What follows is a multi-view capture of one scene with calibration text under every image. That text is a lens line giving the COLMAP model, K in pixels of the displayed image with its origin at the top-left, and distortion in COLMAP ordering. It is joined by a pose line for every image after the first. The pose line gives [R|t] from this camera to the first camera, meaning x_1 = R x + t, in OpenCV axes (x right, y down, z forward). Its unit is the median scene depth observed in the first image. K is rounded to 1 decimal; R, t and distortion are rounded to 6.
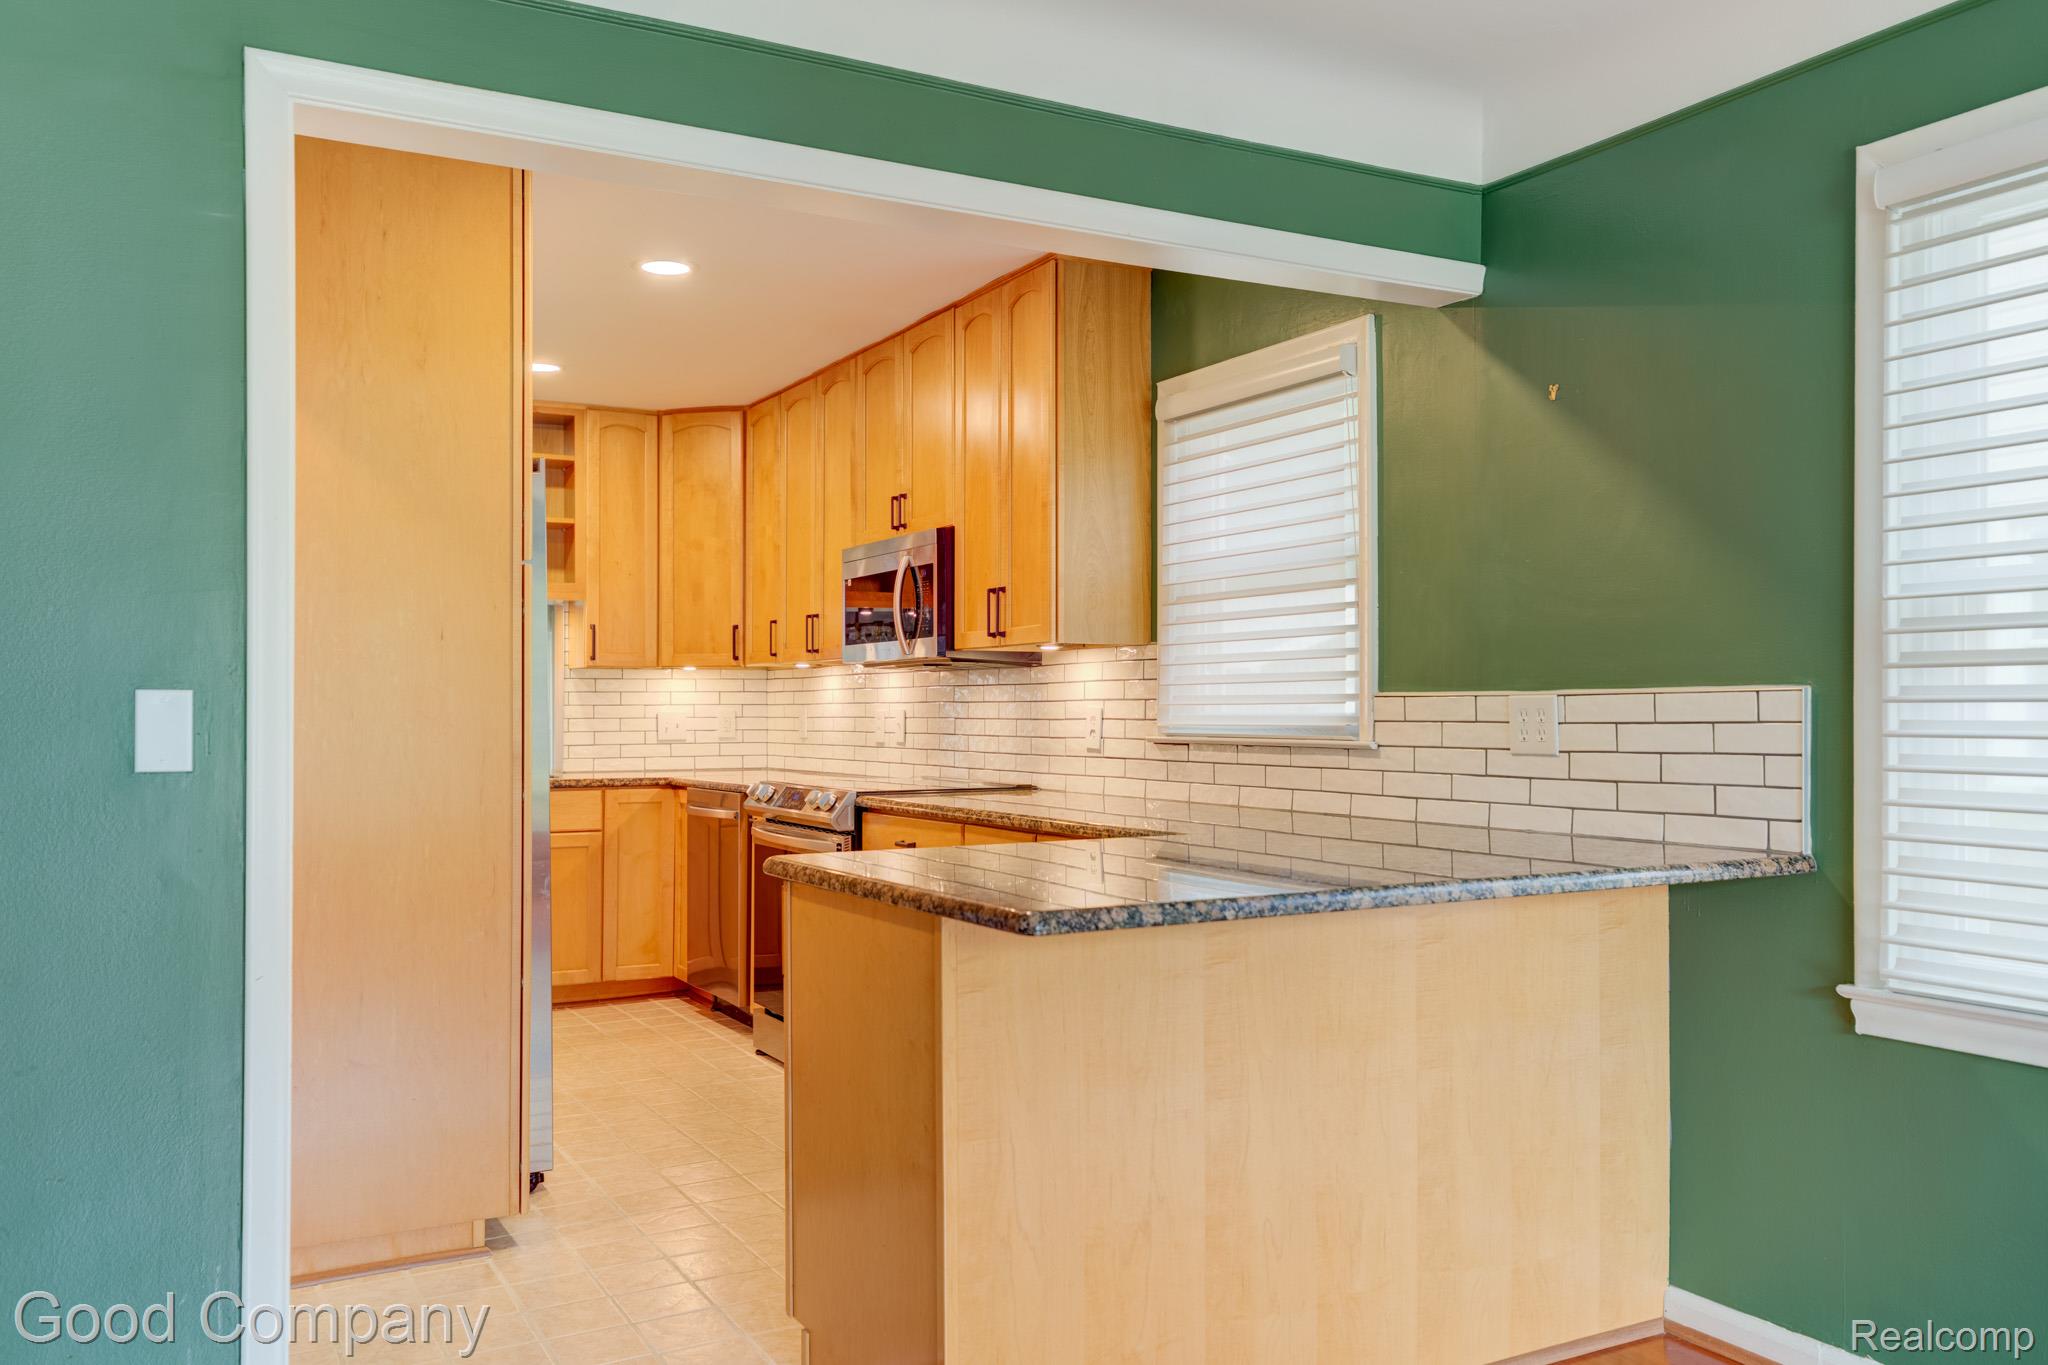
lens RADIAL K [[1687.6, 0, 1085.8], [0, 1687.6, 701.5], [0, 0, 1]] dist [0.002073, -0.000265]
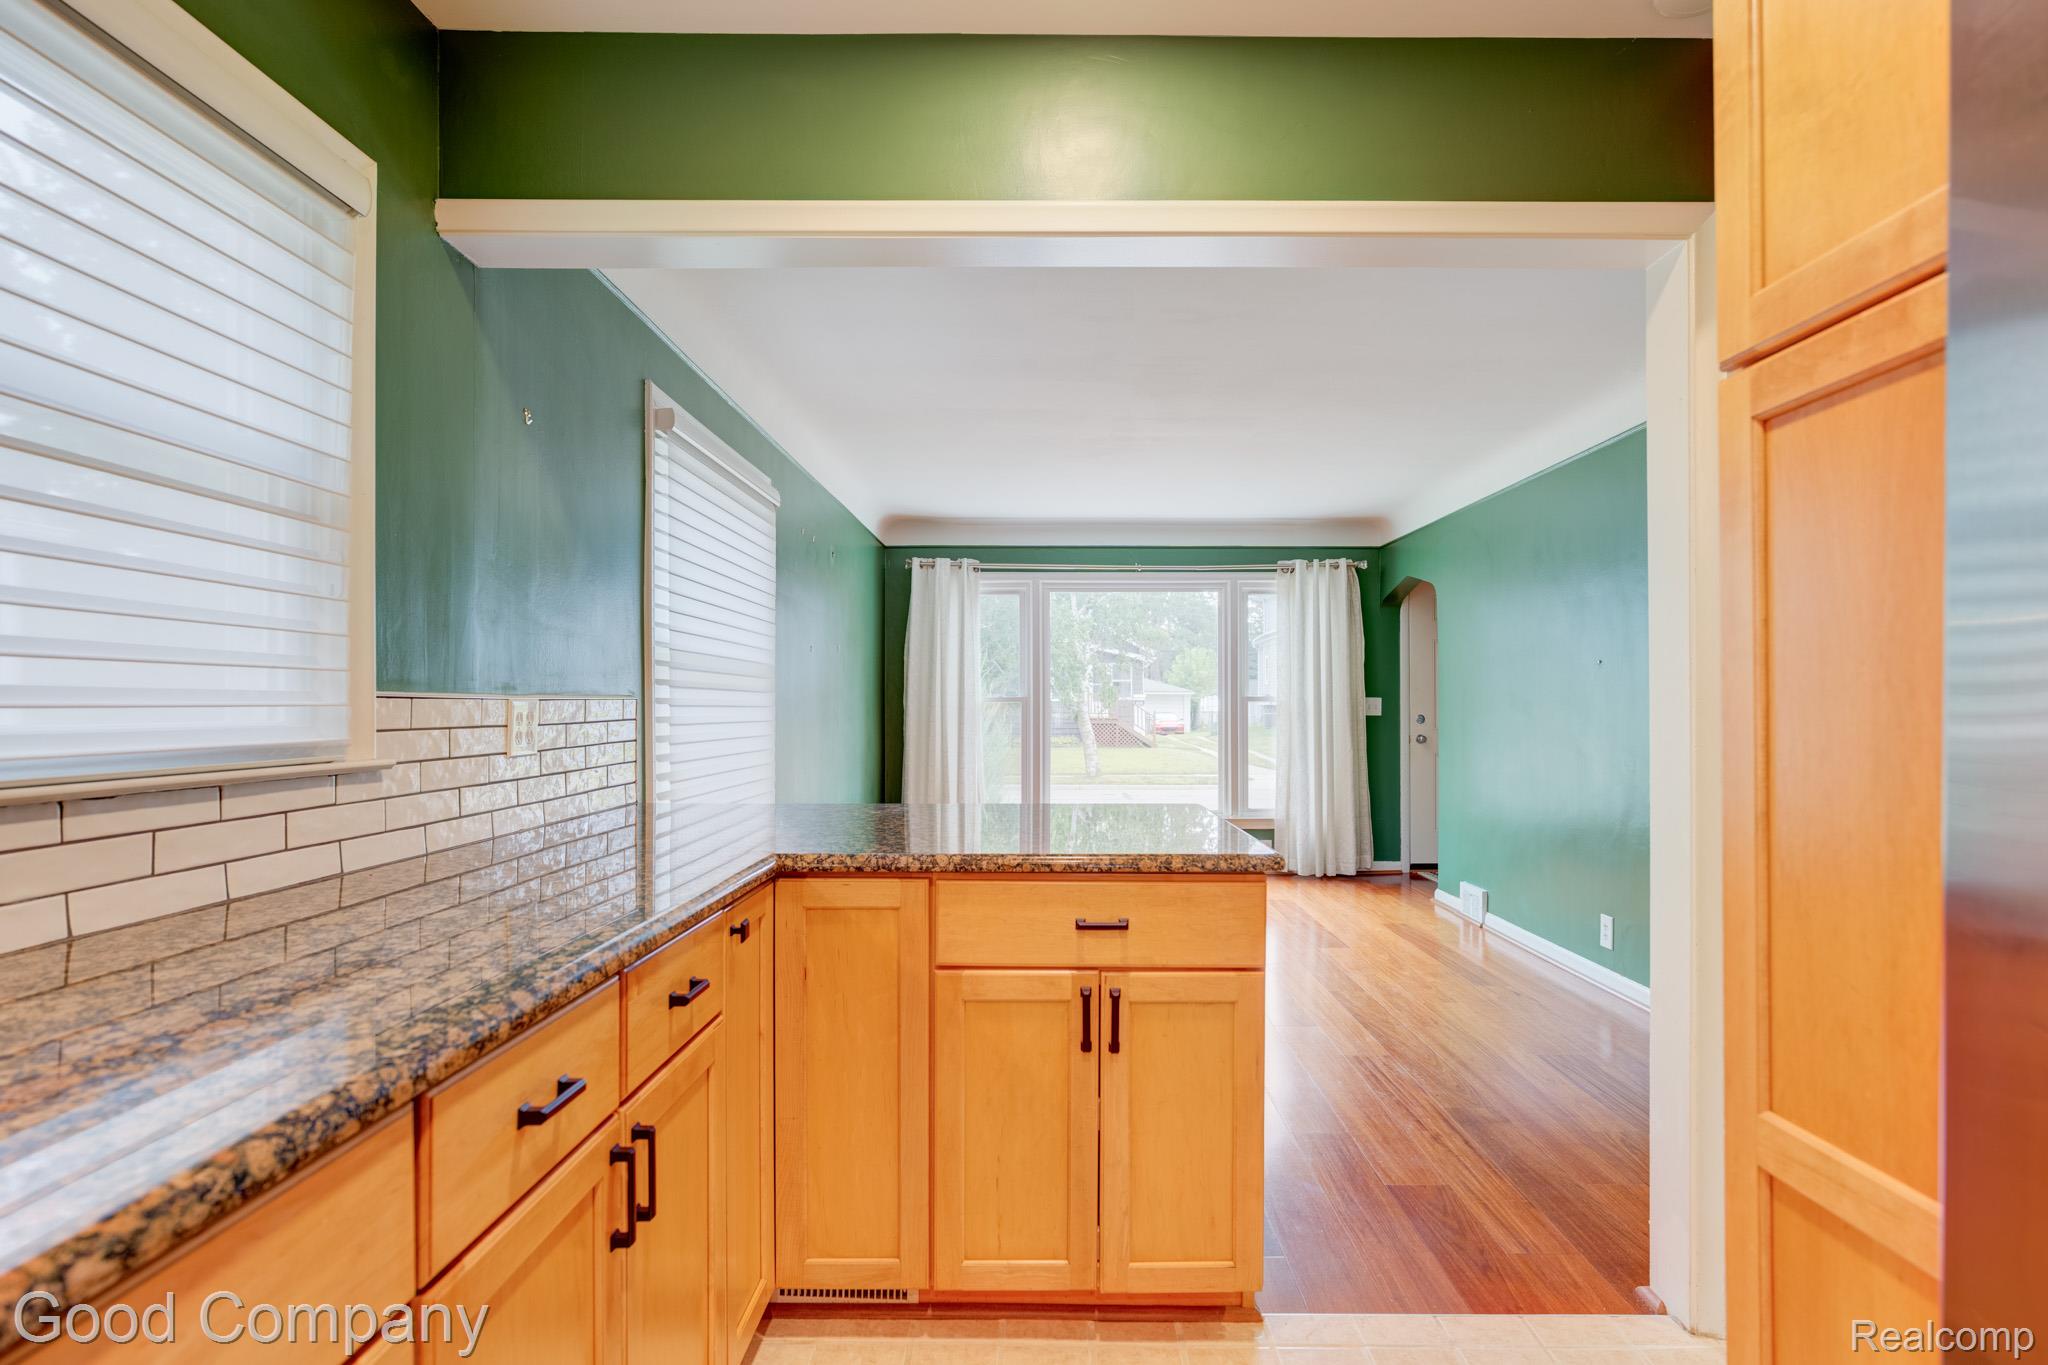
lens RADIAL K [[1049.6, 0, 1019.9], [0, 1049.6, 679.8], [0, 0, 1]] dist [-0.022840, 0.000026]
pose [[-0.850779, 0.014676, 0.525319, -0.225180], [-0.000826, 0.999571, -0.029263, 0.001839], [-0.525523, -0.025331, -0.850402, 0.940167]]
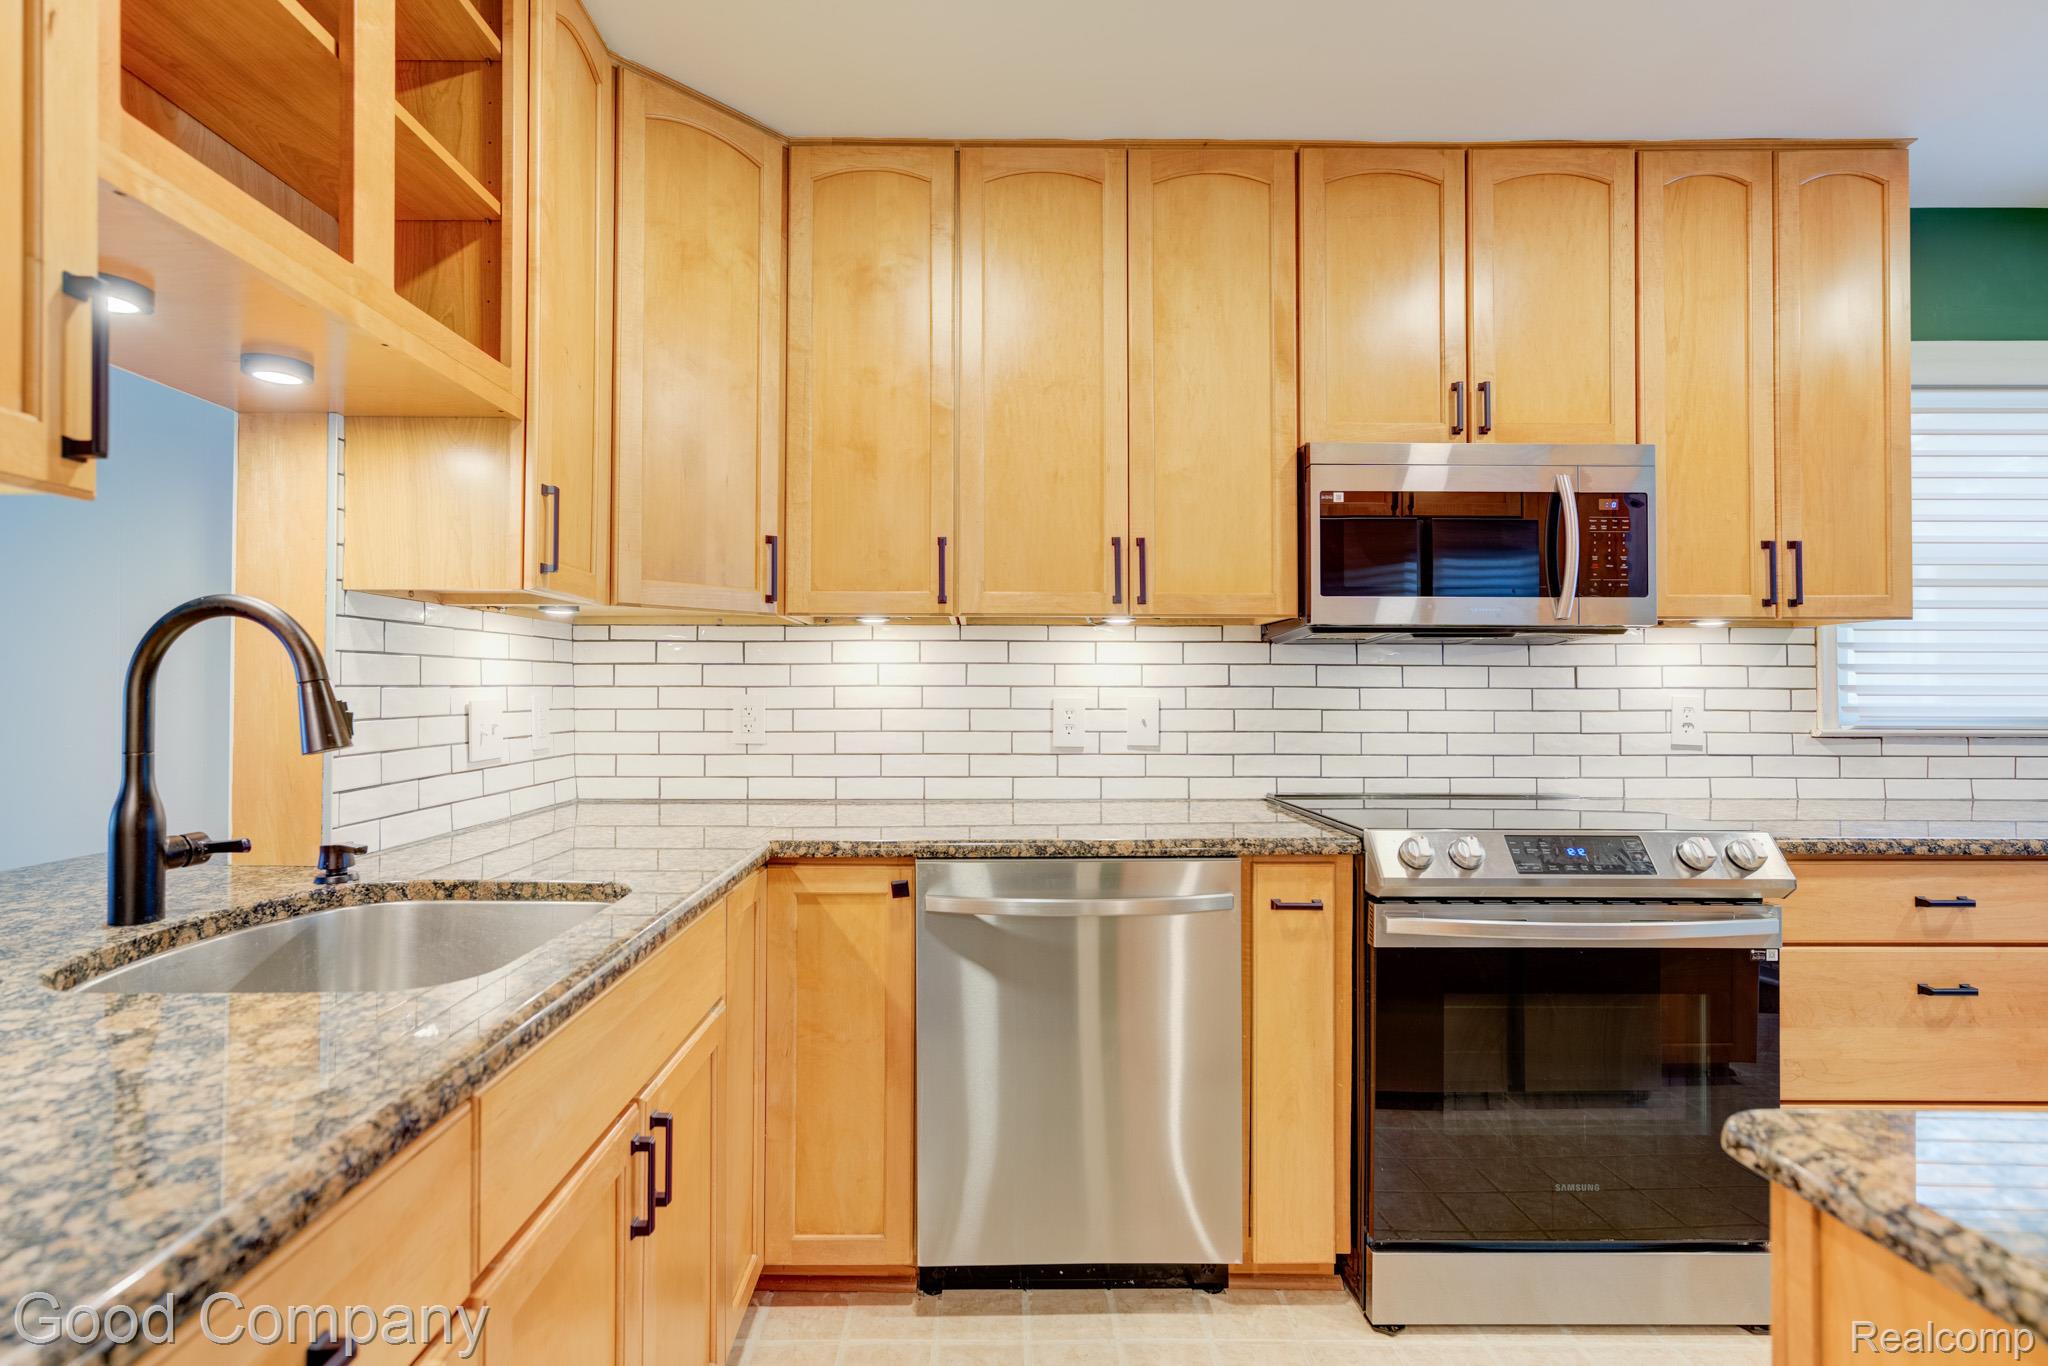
lens RADIAL K [[985.8, 0, 1020.2], [0, 985.8, 676.0], [0, 0, 1]] dist [-0.011938, 0.019794]
pose [[0.480036, 0.014331, 0.877132, -0.578881], [-0.008455, 0.999896, -0.011710, 0.001571], [-0.877208, -0.001794, 0.480107, 1.031648]]
